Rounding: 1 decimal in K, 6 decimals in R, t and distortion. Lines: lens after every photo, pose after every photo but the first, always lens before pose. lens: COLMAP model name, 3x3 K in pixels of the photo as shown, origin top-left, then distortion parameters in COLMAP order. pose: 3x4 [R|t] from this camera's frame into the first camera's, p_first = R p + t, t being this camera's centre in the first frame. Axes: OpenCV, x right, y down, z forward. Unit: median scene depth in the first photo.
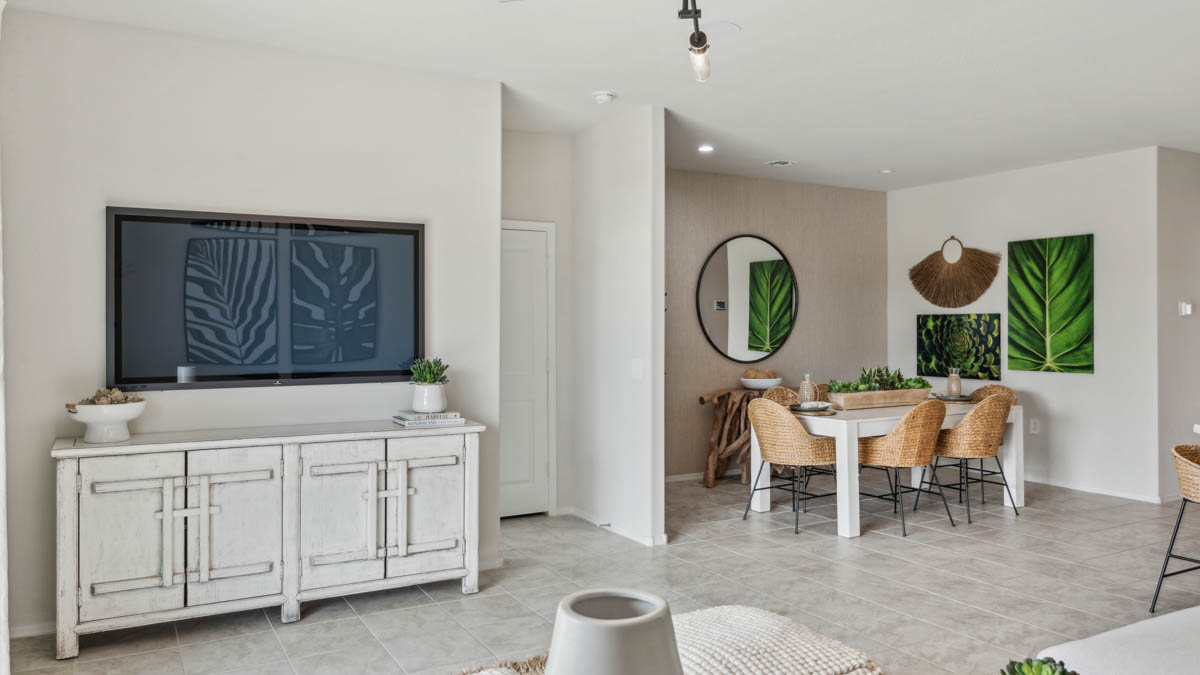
lens RADIAL K [[850.6, 0, 600.2], [0, 850.6, 329.7], [0, 0, 1]] dist [-0.002265, 0.001974]
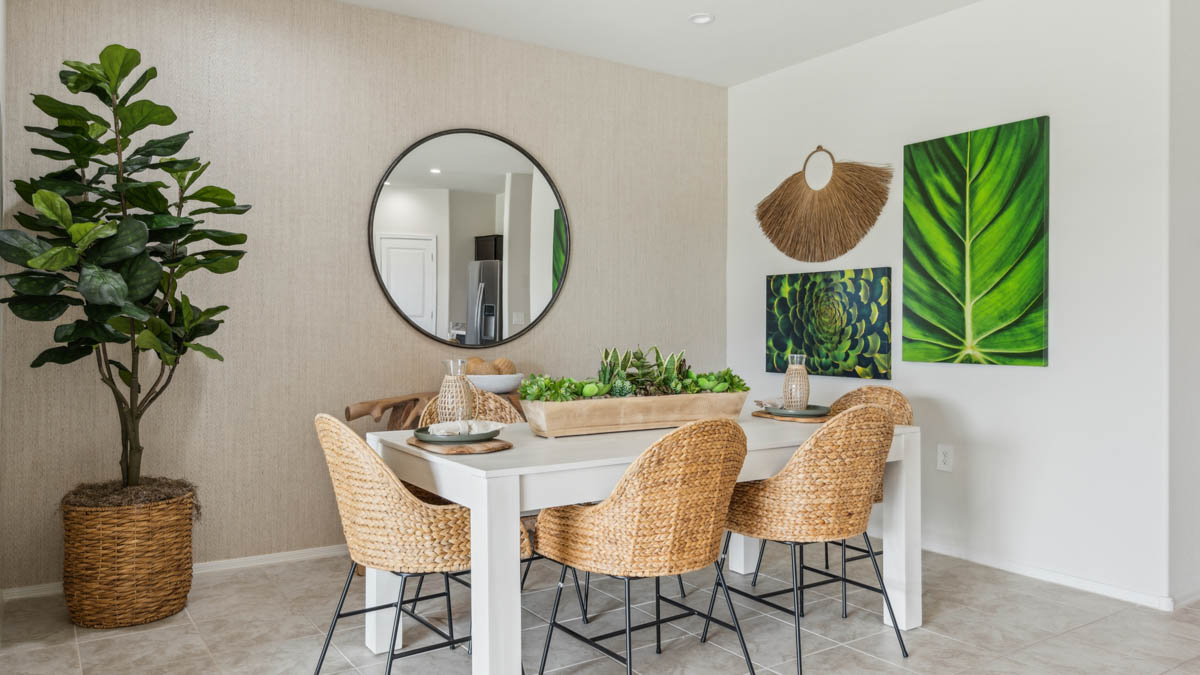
lens RADIAL K [[833.3, 0, 599.7], [0, 833.3, 337.1], [0, 0, 1]] dist [0.000927, 0.001971]
pose [[0.997354, 0.007229, 0.072343, 0.237685], [-0.007433, 0.999969, 0.002553, 0.031844], [-0.072322, -0.003084, 0.997377, 0.456191]]
